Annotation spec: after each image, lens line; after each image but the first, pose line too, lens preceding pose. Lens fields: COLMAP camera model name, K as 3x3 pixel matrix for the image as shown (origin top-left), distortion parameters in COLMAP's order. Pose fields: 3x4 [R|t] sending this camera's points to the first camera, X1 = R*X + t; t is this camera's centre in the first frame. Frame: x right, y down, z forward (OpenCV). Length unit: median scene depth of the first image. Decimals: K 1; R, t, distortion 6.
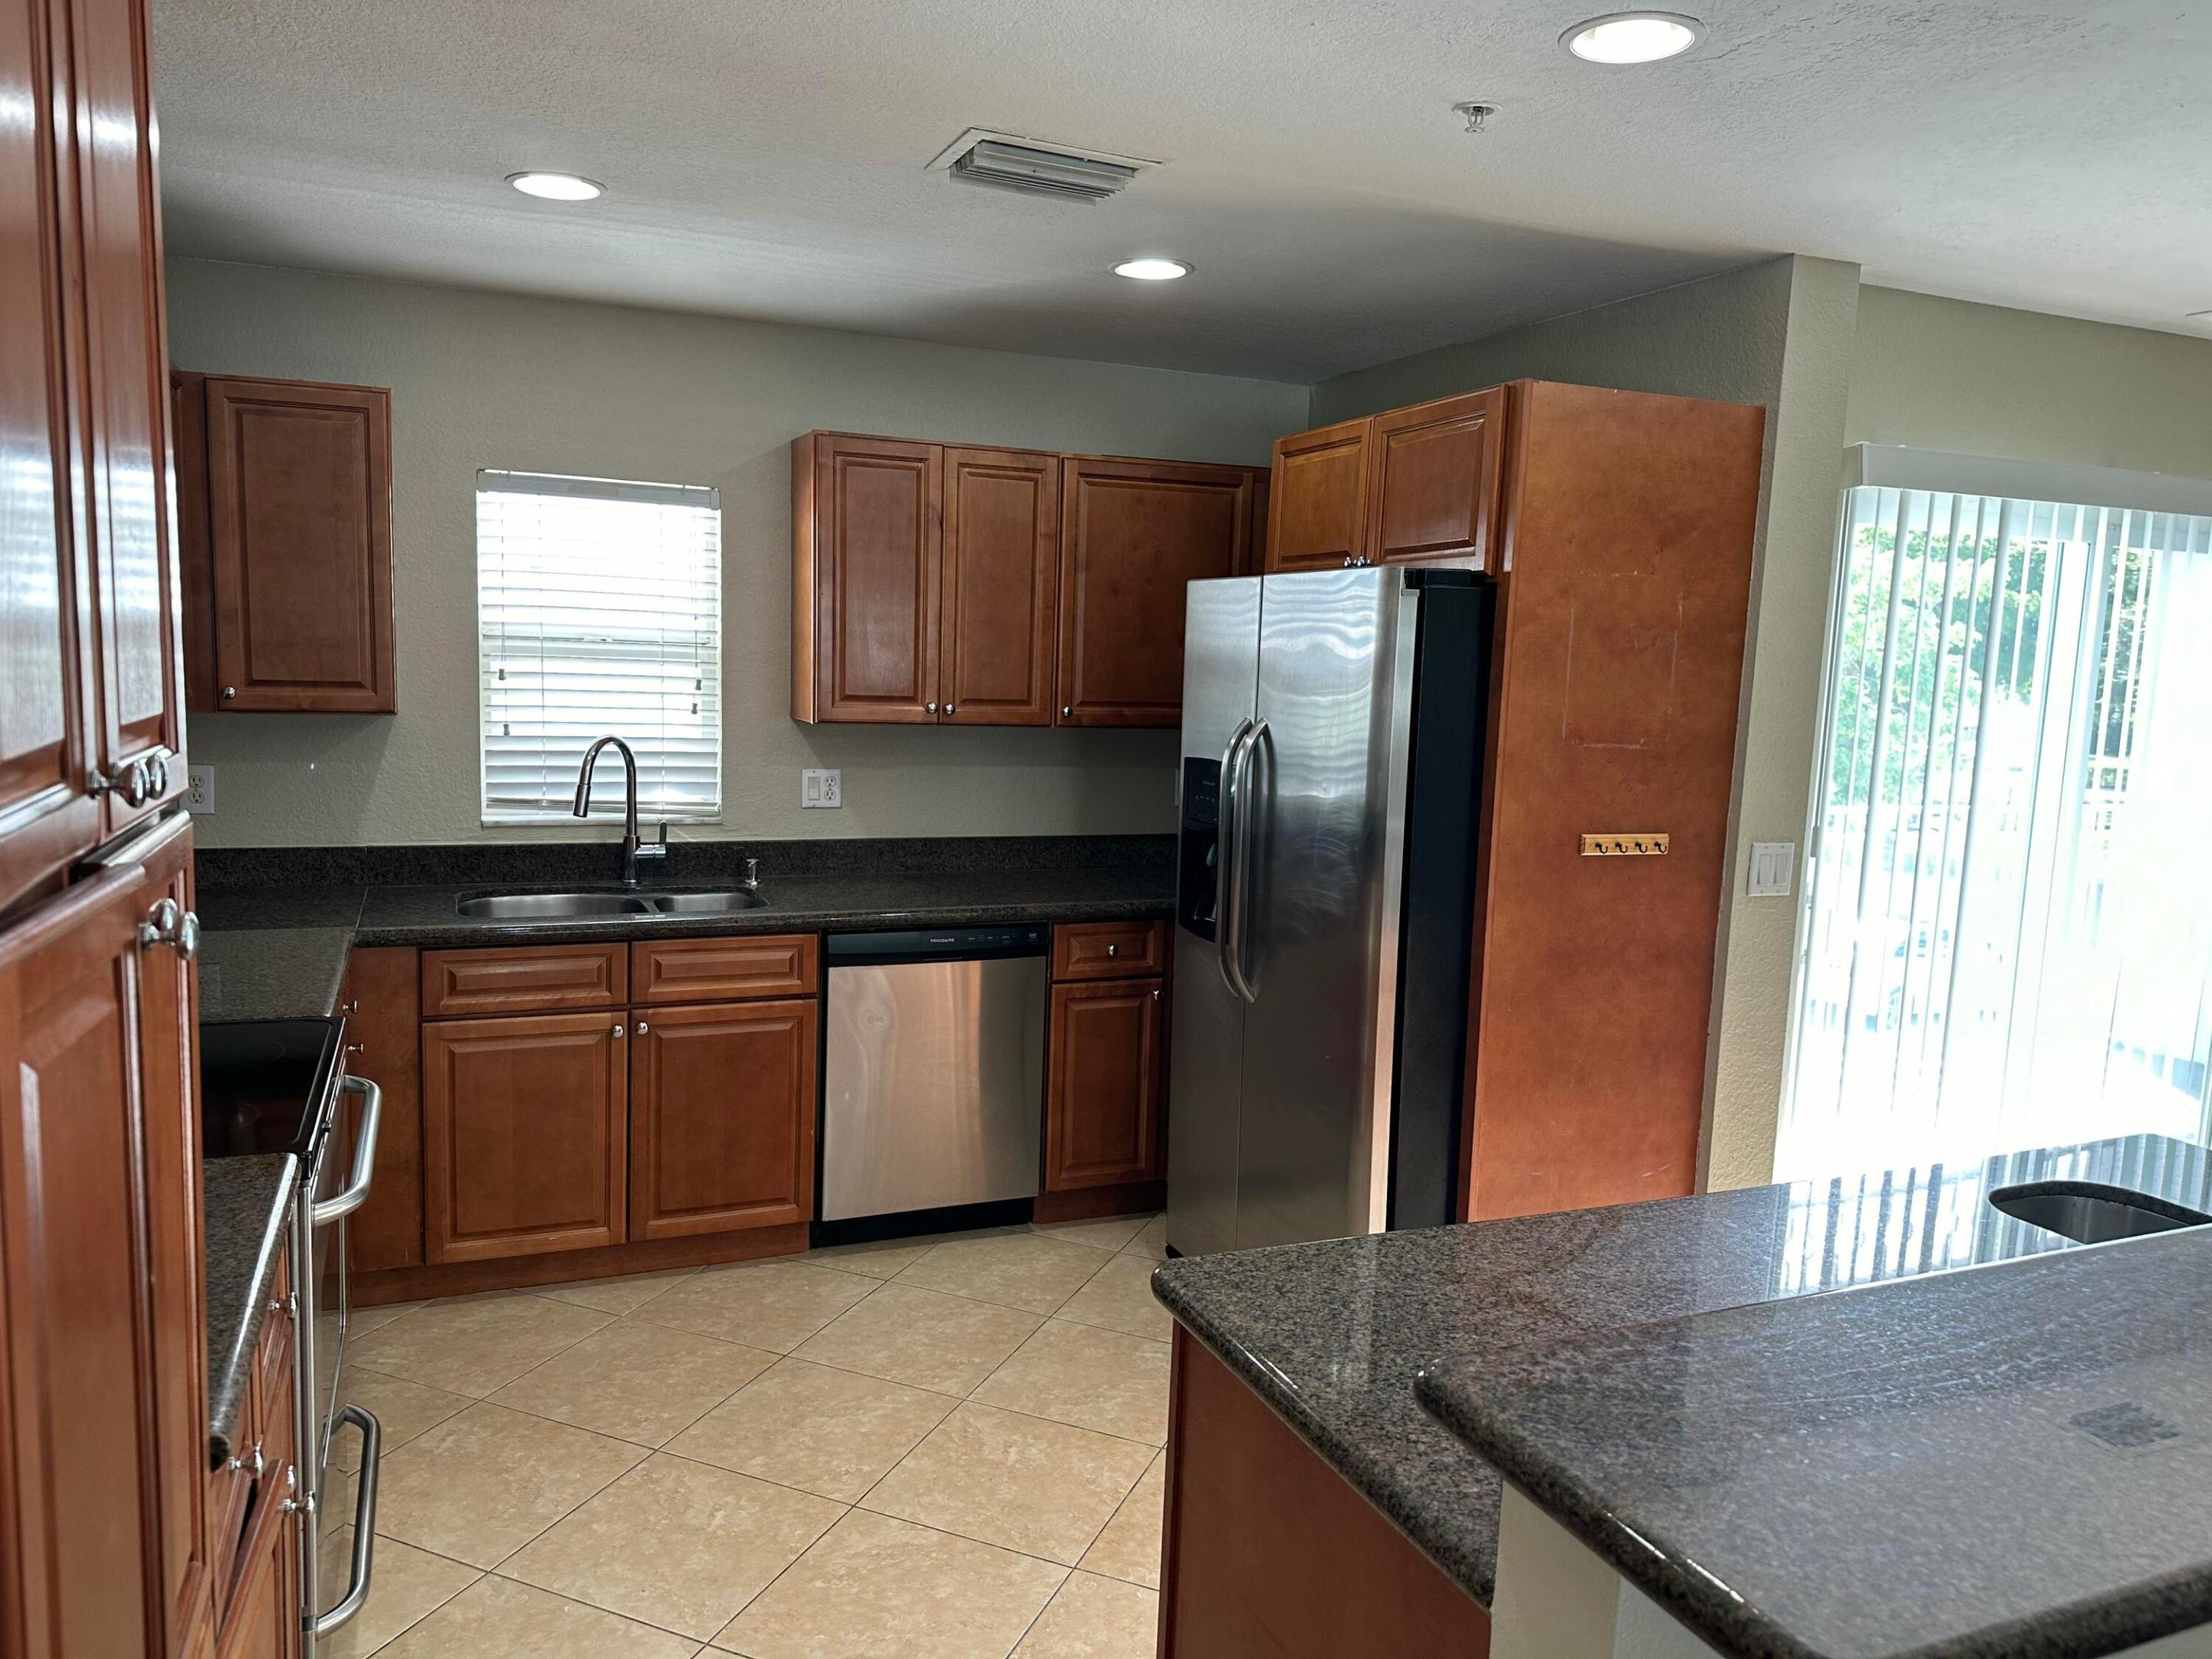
lens RADIAL K [[1550.3, 0, 1117.4], [0, 1550.3, 821.4], [0, 0, 1]] dist [0.040285, -0.041106]
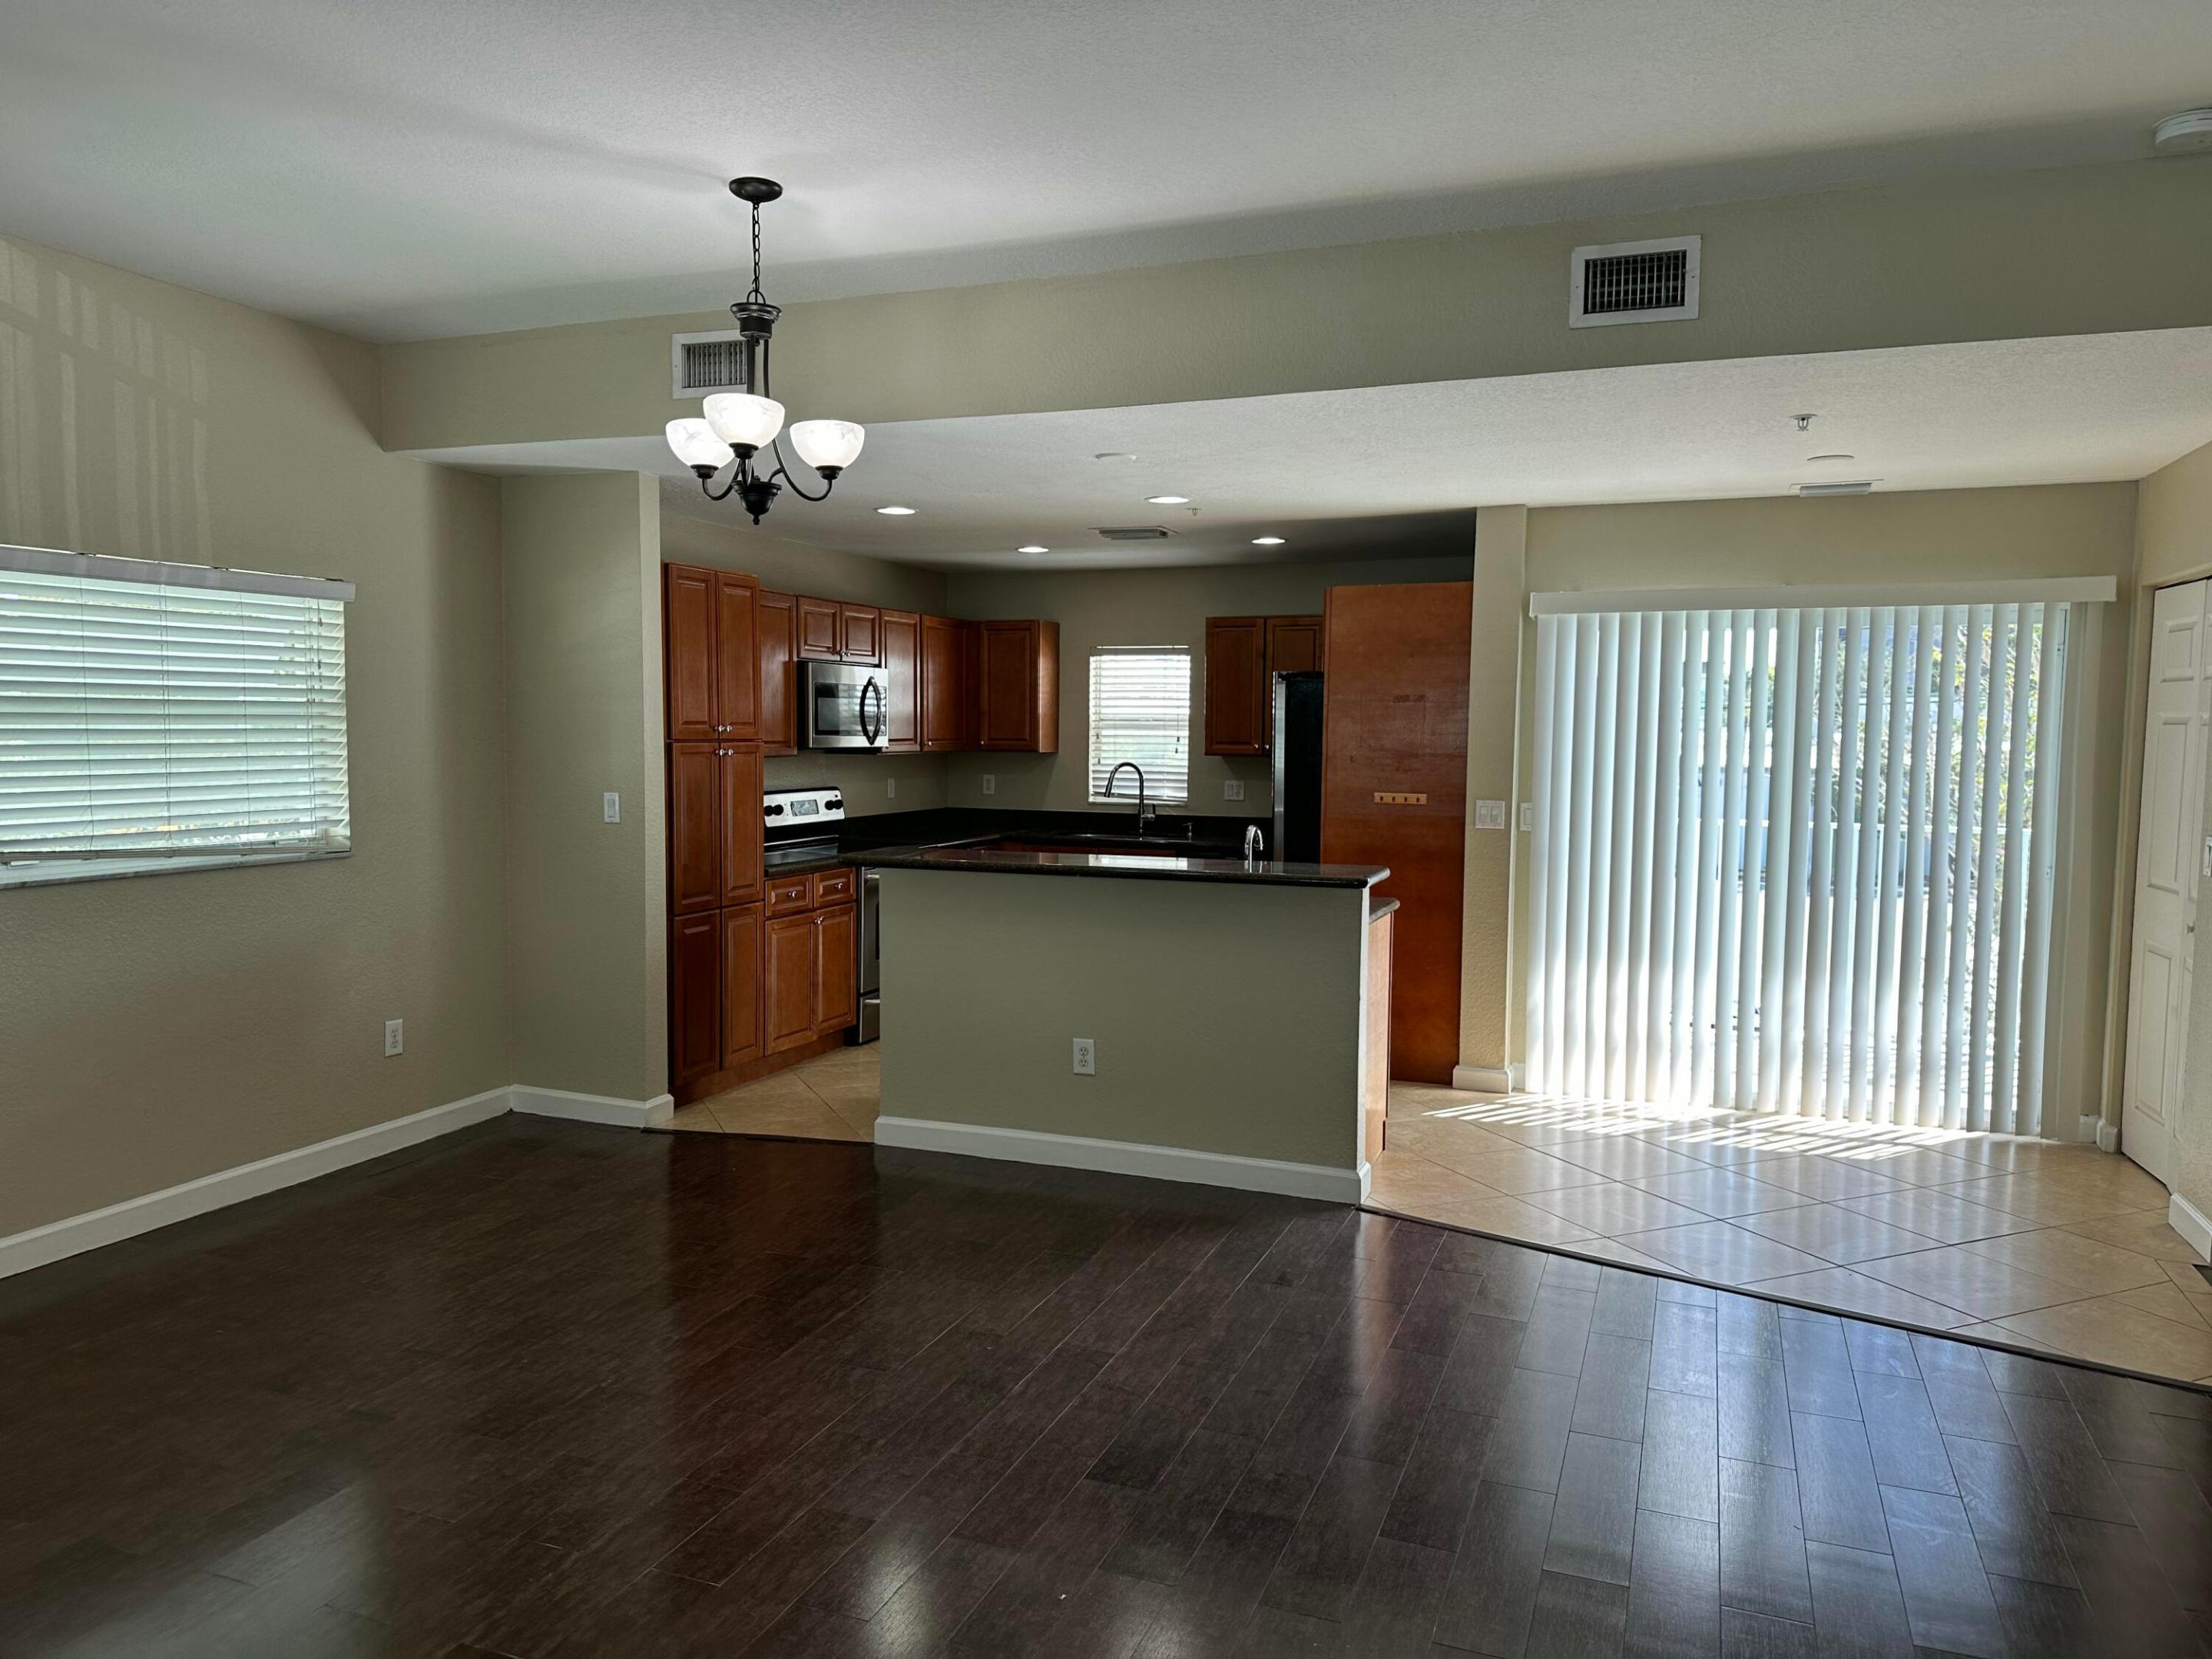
lens RADIAL K [[1550.3, 0, 1105.6], [0, 1550.3, 837.9], [0, 0, 1]] dist [0.040285, -0.041106]
pose [[0.726782, 0.019474, -0.686592, 1.201935], [-0.058595, 0.997712, -0.033727, 0.131721], [0.684364, 0.064743, 0.726260, -0.627394]]
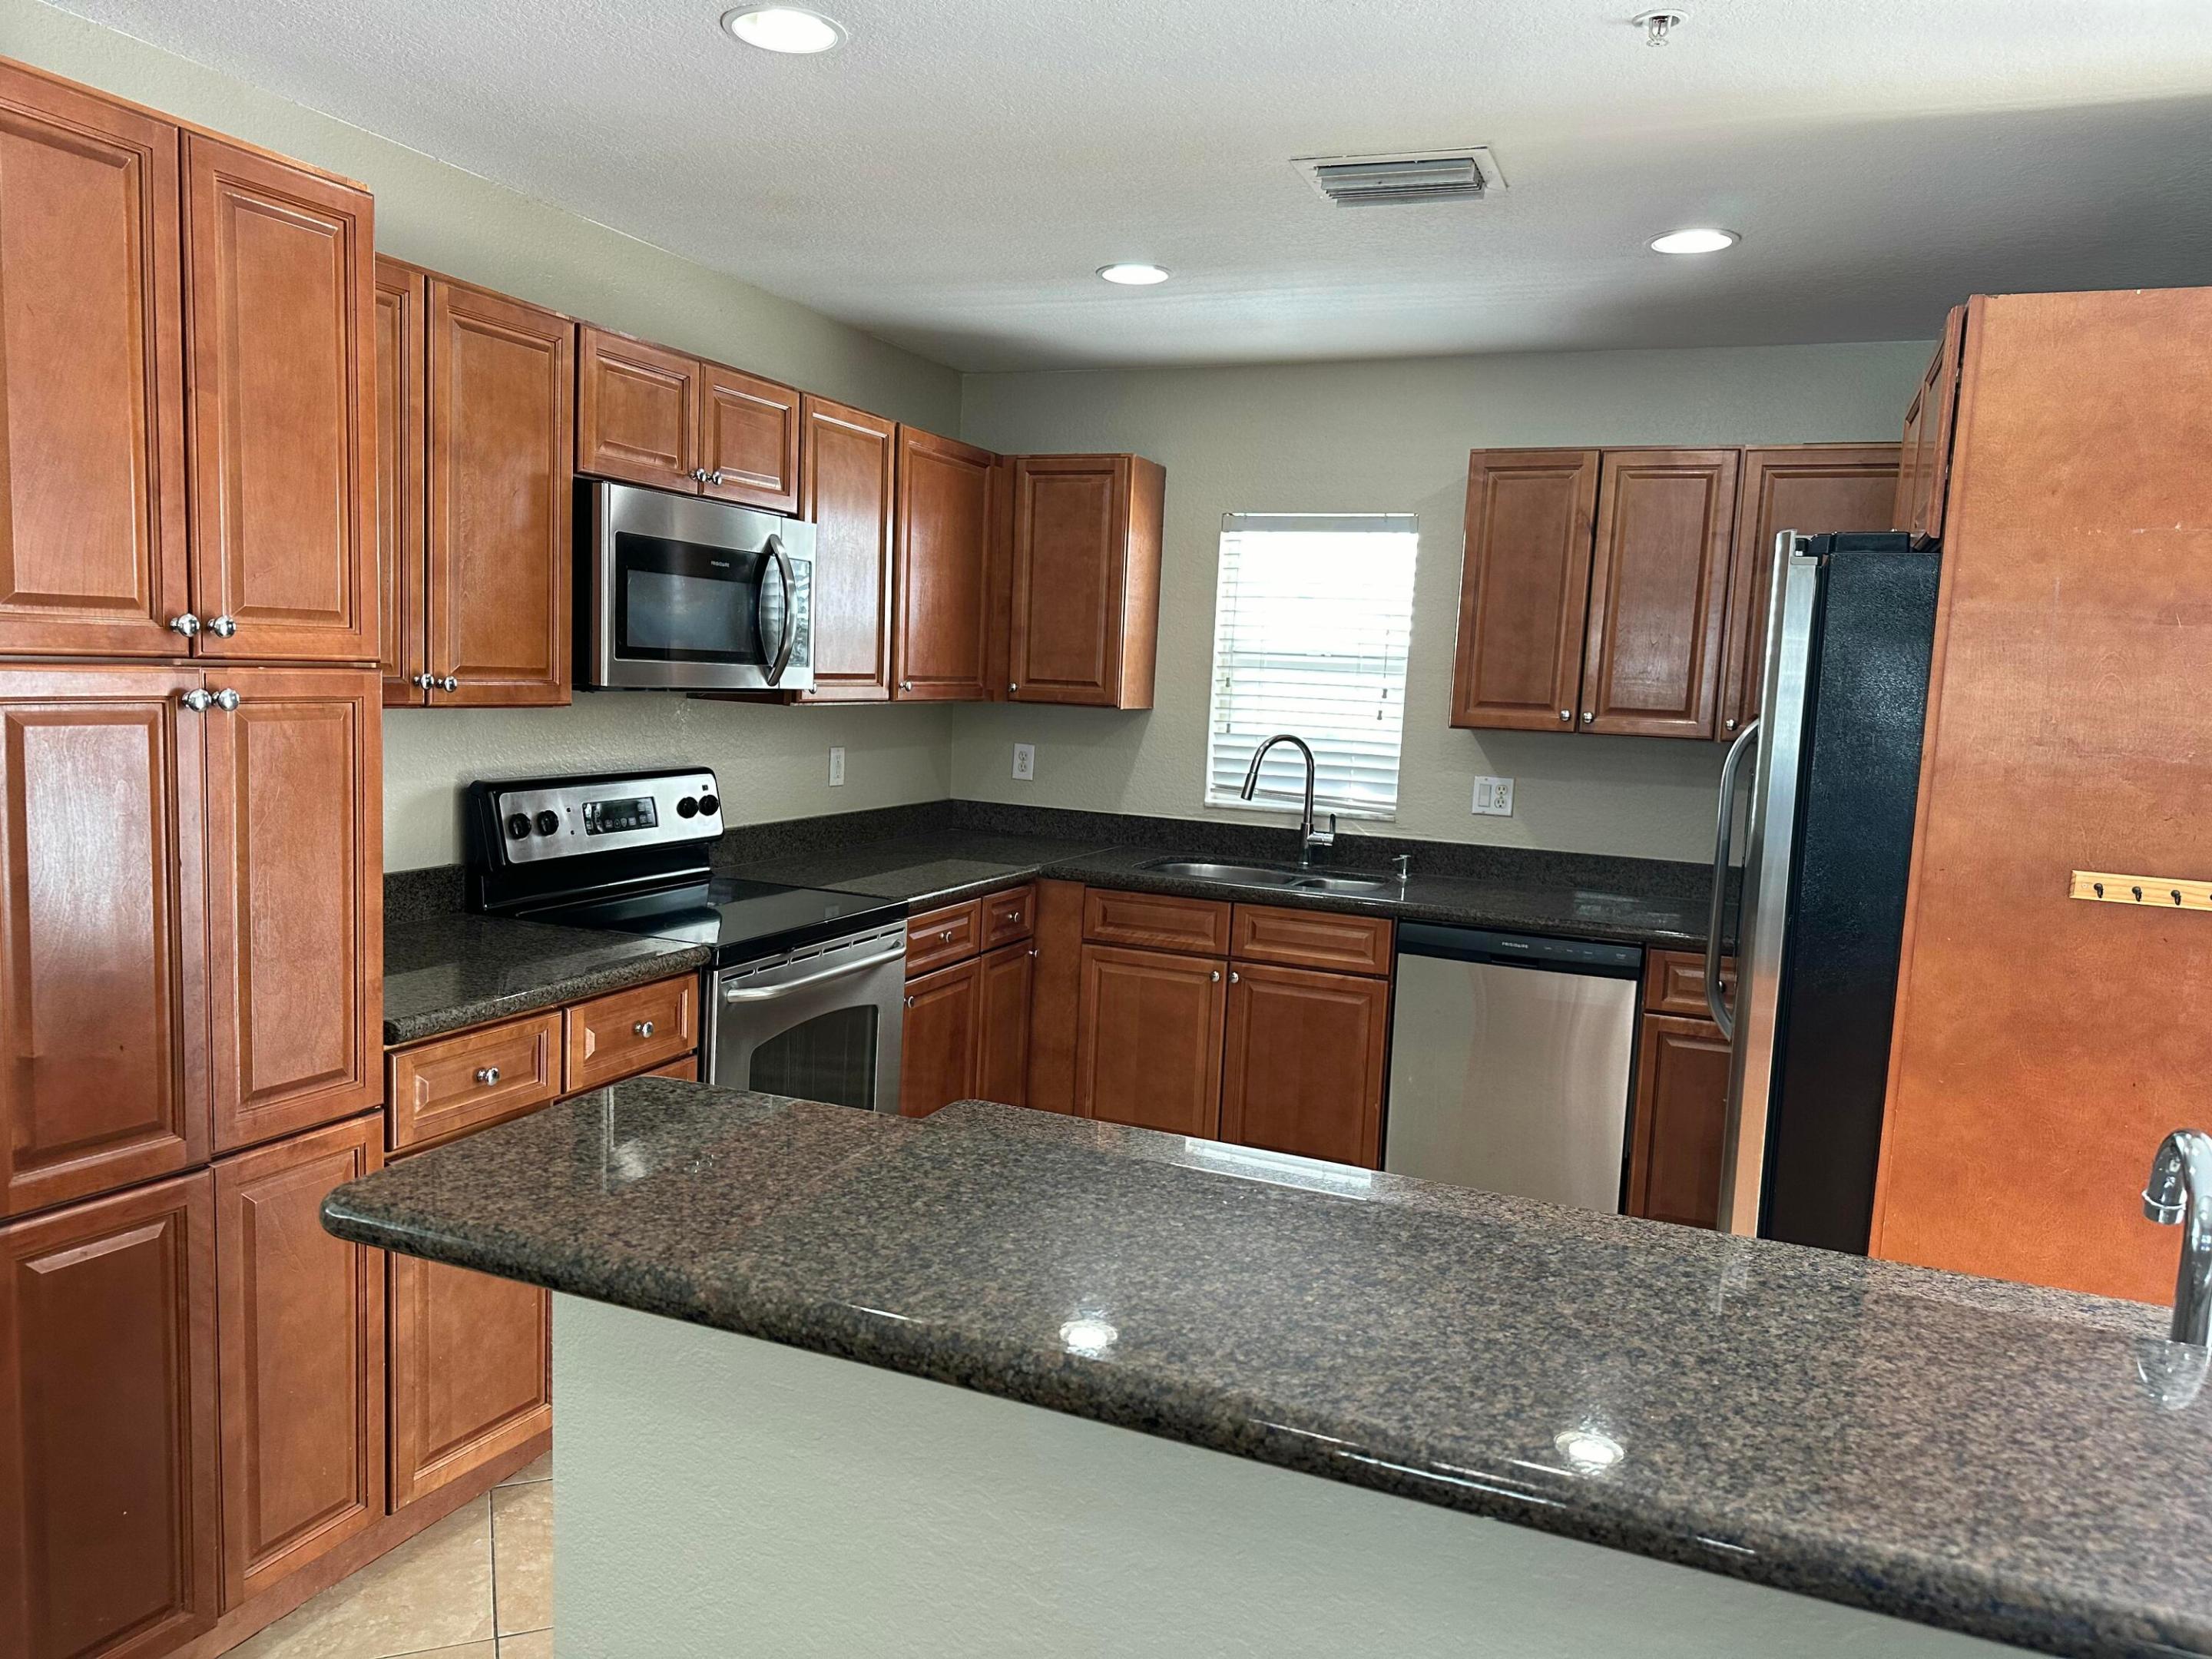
lens RADIAL K [[1550.3, 0, 1094.3], [0, 1550.3, 832.0], [0, 0, 1]] dist [0.040285, -0.041106]
pose [[0.702748, 0.073292, -0.707654, 0.409895], [-0.098746, 0.995100, 0.005002, 0.026834], [0.704553, 0.066363, 0.706542, 0.092542]]
